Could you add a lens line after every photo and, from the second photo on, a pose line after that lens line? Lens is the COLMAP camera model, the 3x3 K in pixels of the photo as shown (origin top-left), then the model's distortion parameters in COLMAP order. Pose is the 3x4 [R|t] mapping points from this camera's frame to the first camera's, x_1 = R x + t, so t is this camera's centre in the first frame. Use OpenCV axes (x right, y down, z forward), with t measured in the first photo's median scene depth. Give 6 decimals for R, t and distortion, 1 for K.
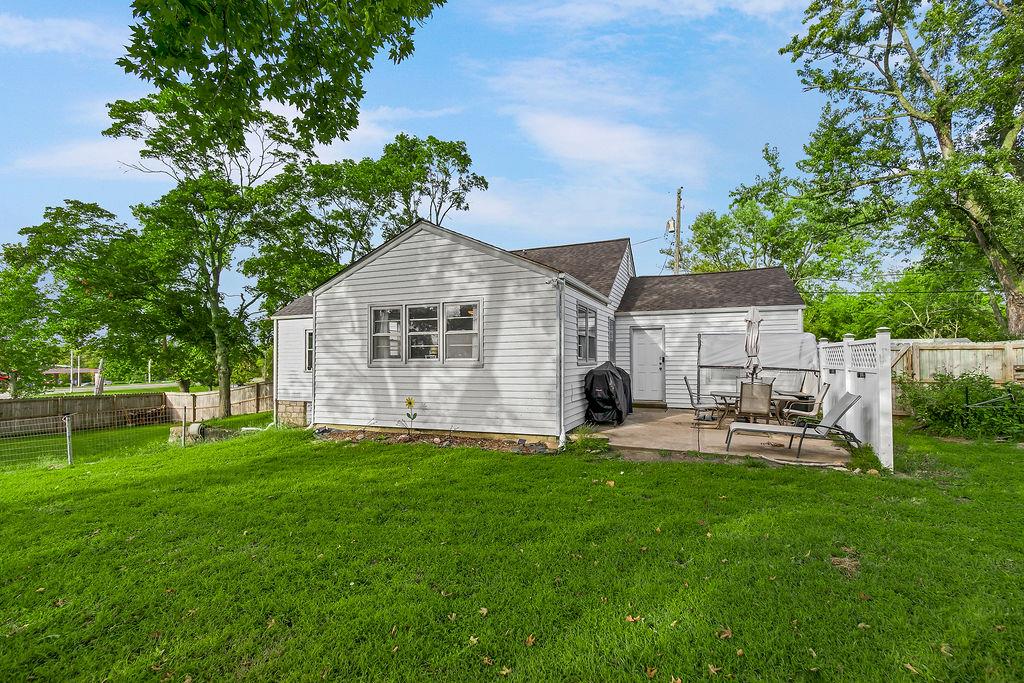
lens RADIAL K [[473.0, 0, 517.8], [0, 473.0, 351.1], [0, 0, 1]] dist [0.017161, -0.000065]
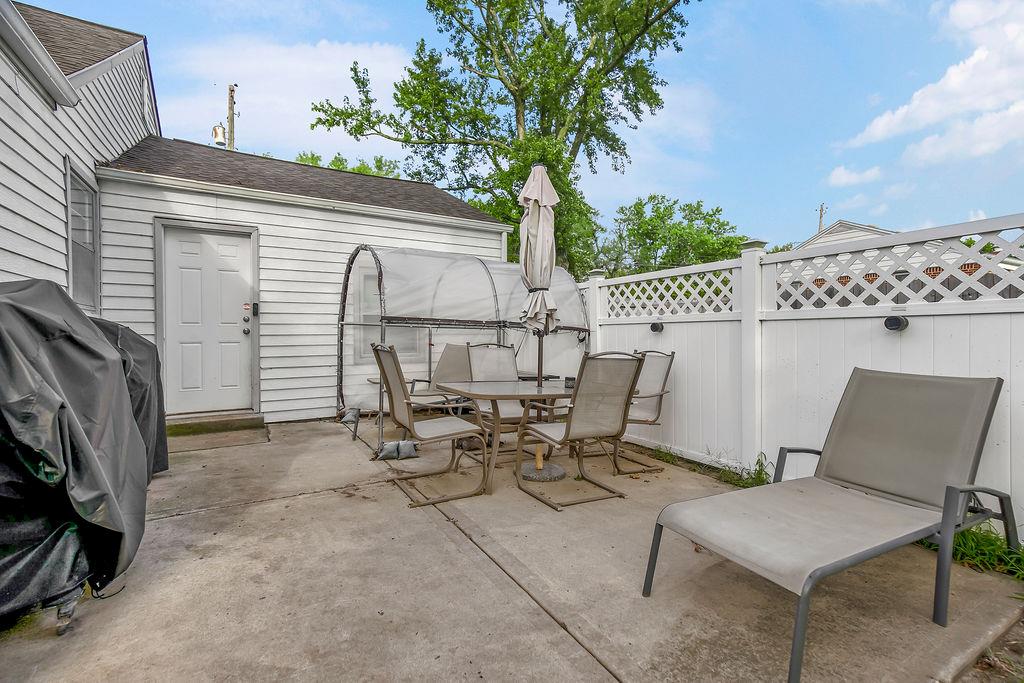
lens RADIAL K [[460.3, 0, 516.2], [0, 460.3, 336.9], [0, 0, 1]] dist [0.020636, -0.000037]
pose [[0.614312, -0.002877, 0.789058, 0.164921], [-0.013971, 0.999797, 0.014522, 0.042352], [-0.788939, -0.019945, 0.614147, 0.739154]]
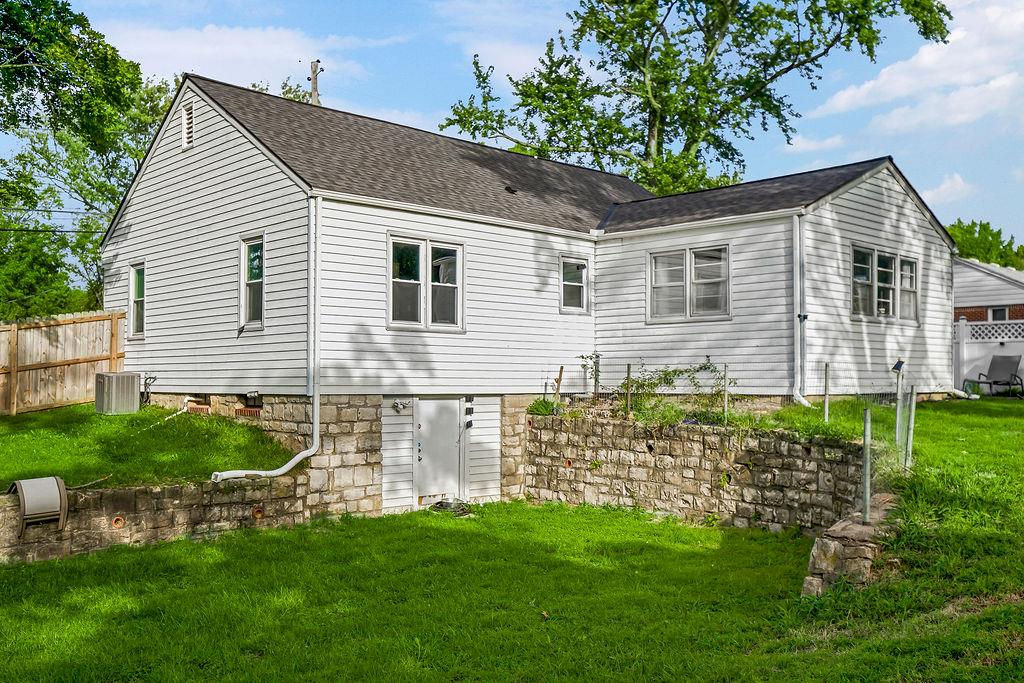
lens RADIAL K [[971.3, 0, 510.9], [0, 971.3, 359.8], [0, 0, 1]] dist [-0.045070, 0.011463]
pose [[0.419690, 0.026792, 0.907272, -2.001326], [-0.023760, 0.999546, -0.018526, 0.142080], [-0.907356, -0.013781, 0.420136, 0.830087]]
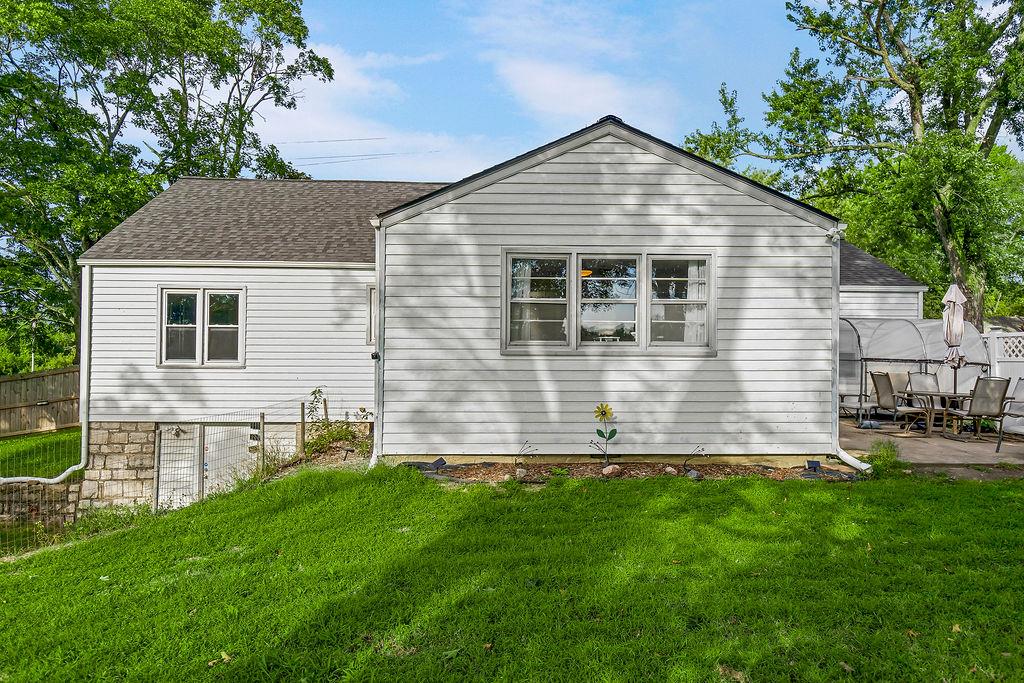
lens RADIAL K [[690.8, 0, 512.0], [0, 690.8, 341.5], [0, 0, 1]] dist [0.019493, -0.042429]
pose [[0.917522, 0.018872, 0.397237, -0.641088], [-0.017128, 0.999822, -0.007937, 0.023734], [-0.397316, 0.000478, 0.917682, 0.204925]]
